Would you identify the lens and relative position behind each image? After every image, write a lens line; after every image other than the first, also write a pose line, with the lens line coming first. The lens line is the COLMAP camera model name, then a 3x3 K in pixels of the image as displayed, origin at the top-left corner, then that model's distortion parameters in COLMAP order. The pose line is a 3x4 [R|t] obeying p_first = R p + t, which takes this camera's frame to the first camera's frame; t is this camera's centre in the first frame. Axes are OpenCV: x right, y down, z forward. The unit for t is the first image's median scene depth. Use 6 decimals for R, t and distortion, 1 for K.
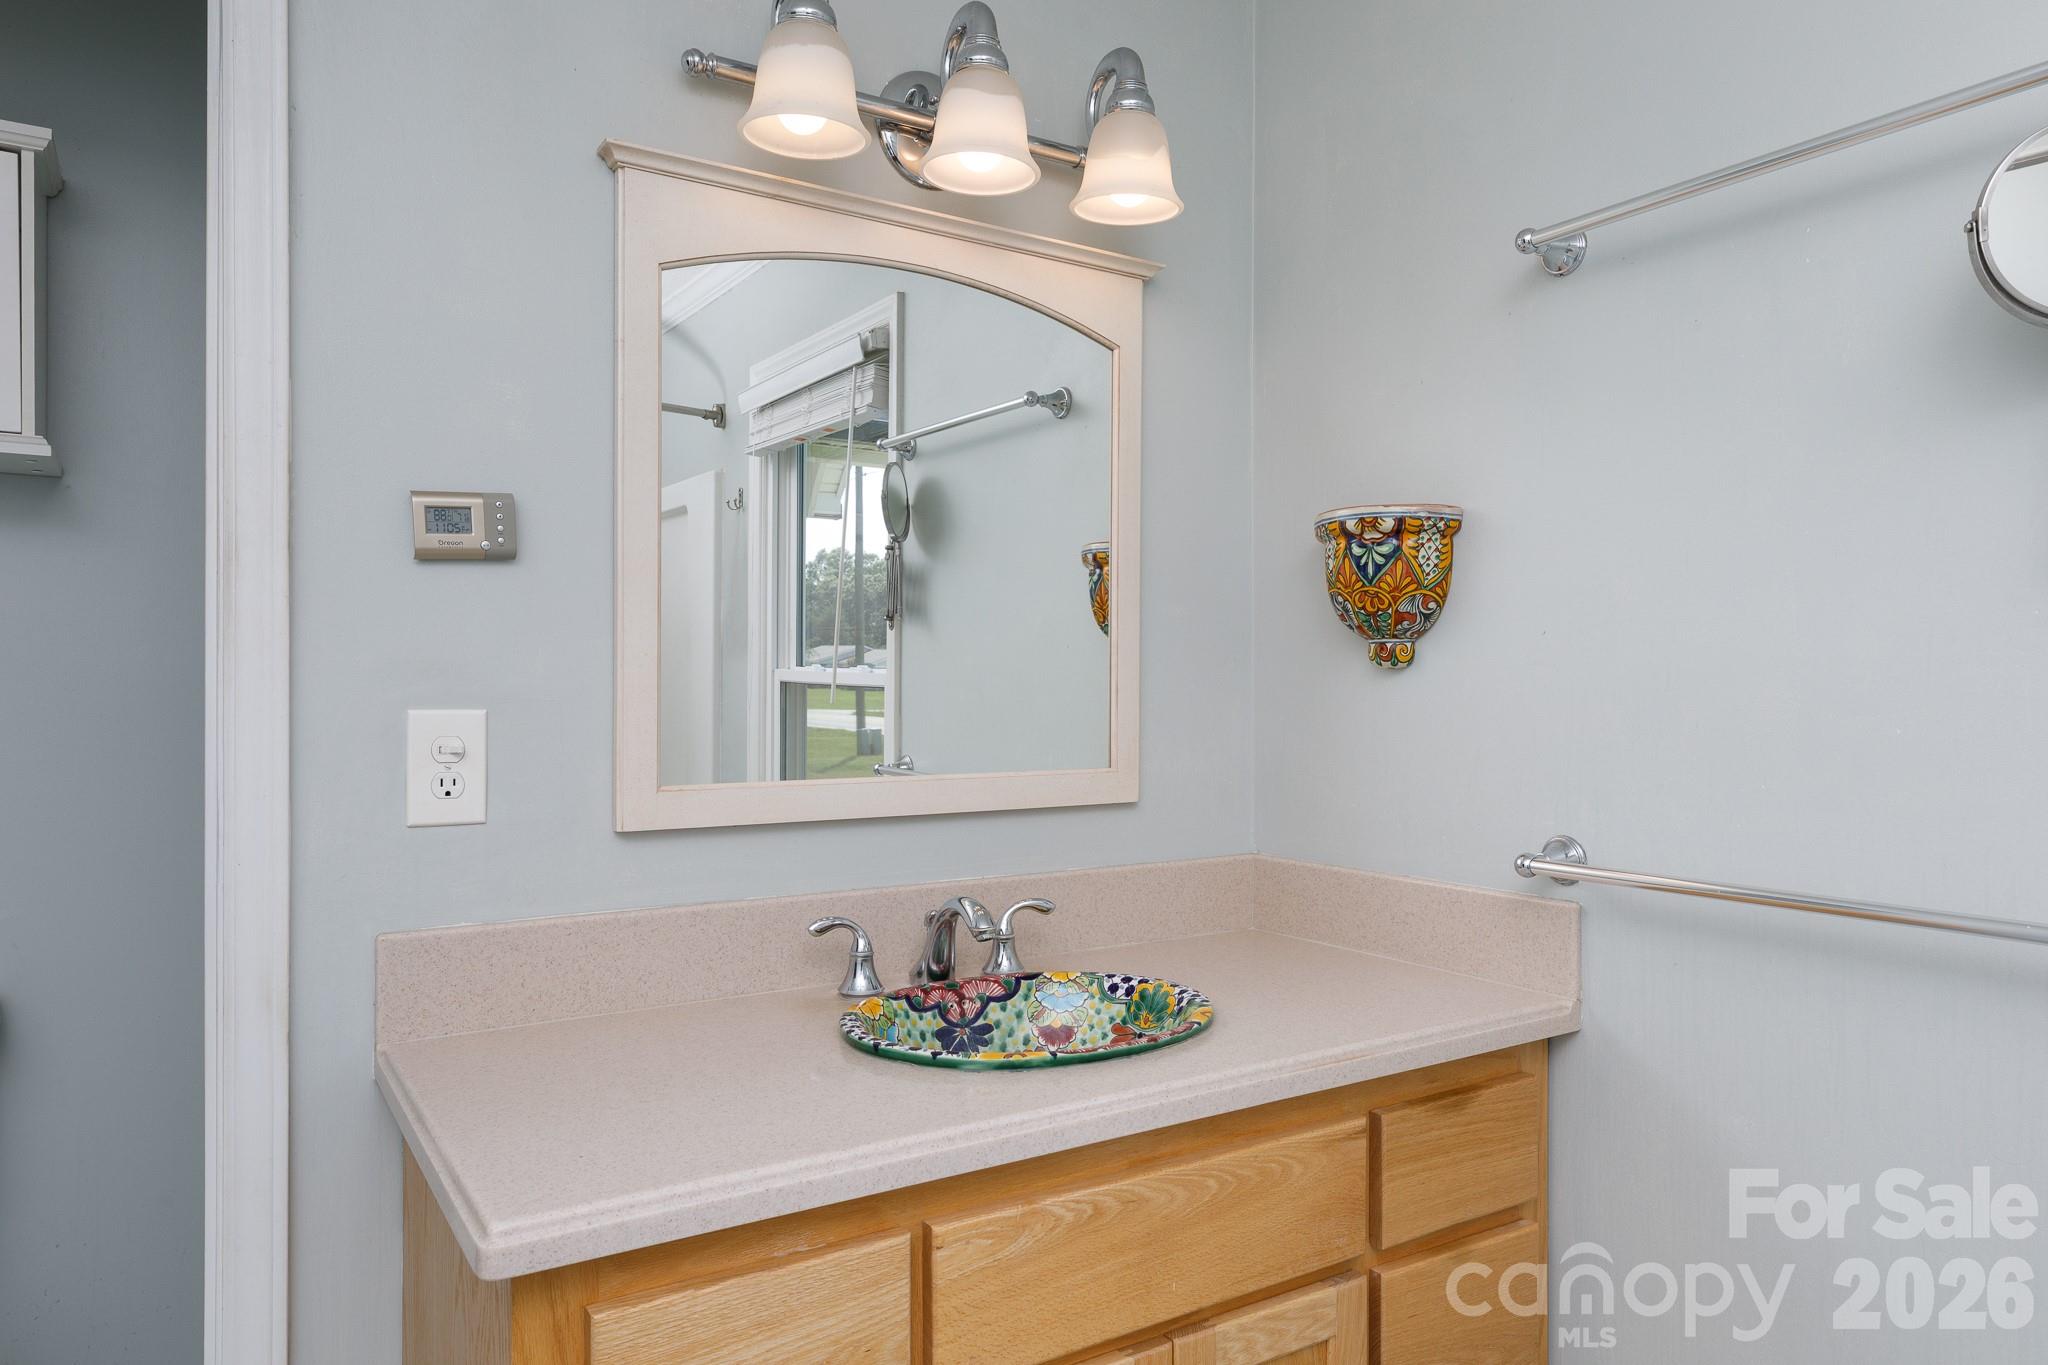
lens RADIAL K [[1317.2, 0, 1029.3], [0, 1317.2, 689.8], [0, 0, 1]] dist [0.007622, 0.000667]
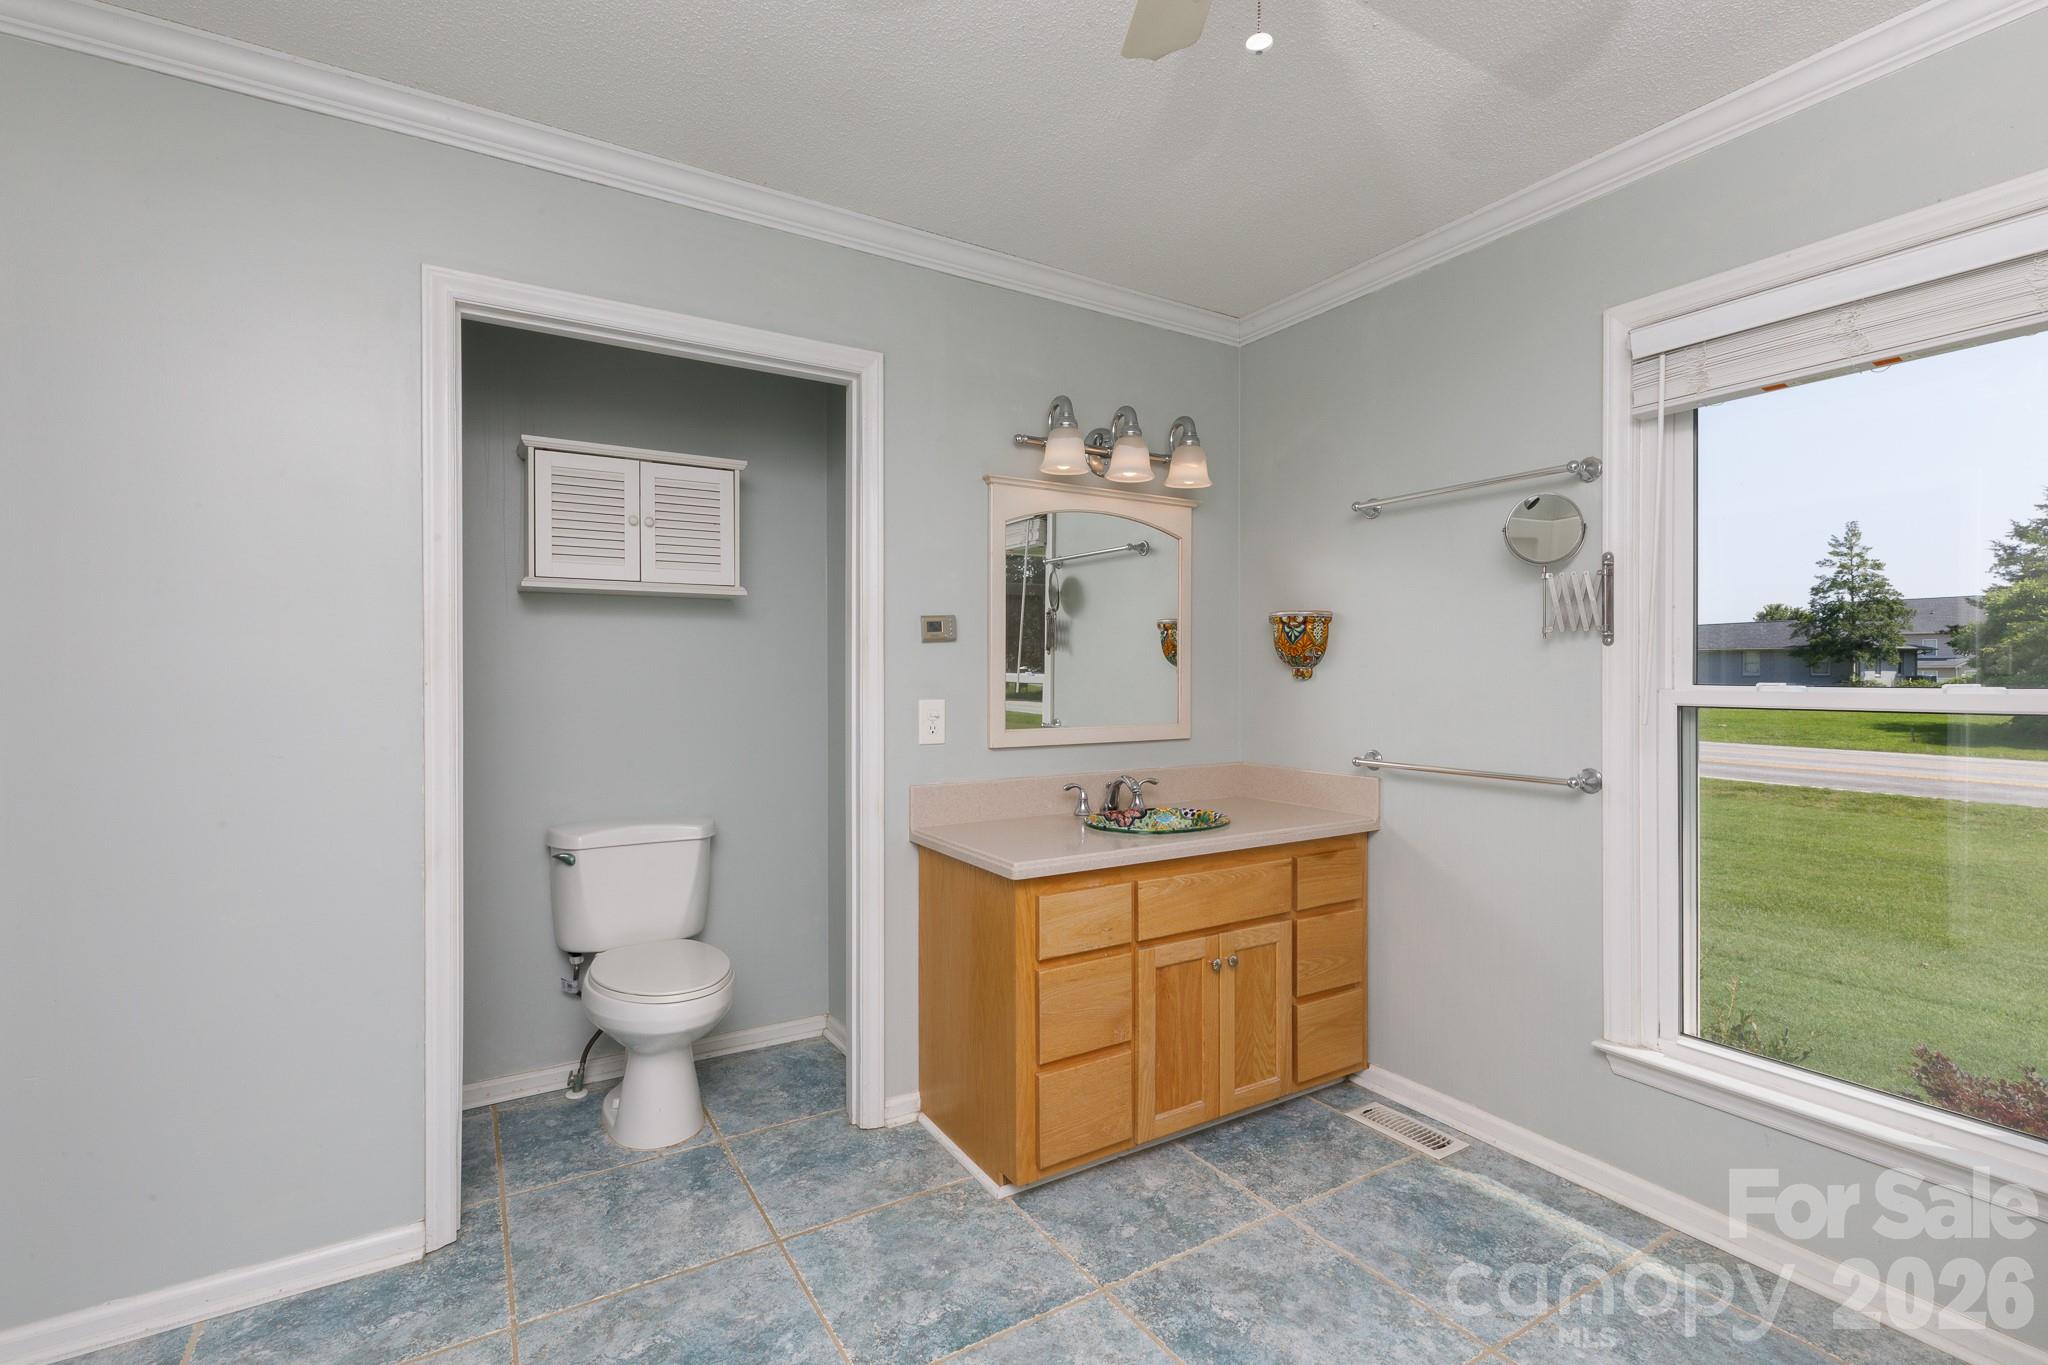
lens RADIAL K [[921.5, 0, 1029.3], [0, 921.5, 675.1], [0, 0, 1]] dist [-0.000223, -0.000573]
pose [[0.999551, -0.003241, -0.029772, -0.172389], [0.003289, 0.999993, 0.001576, -0.030684], [0.029767, -0.001674, 0.999555, -0.696783]]
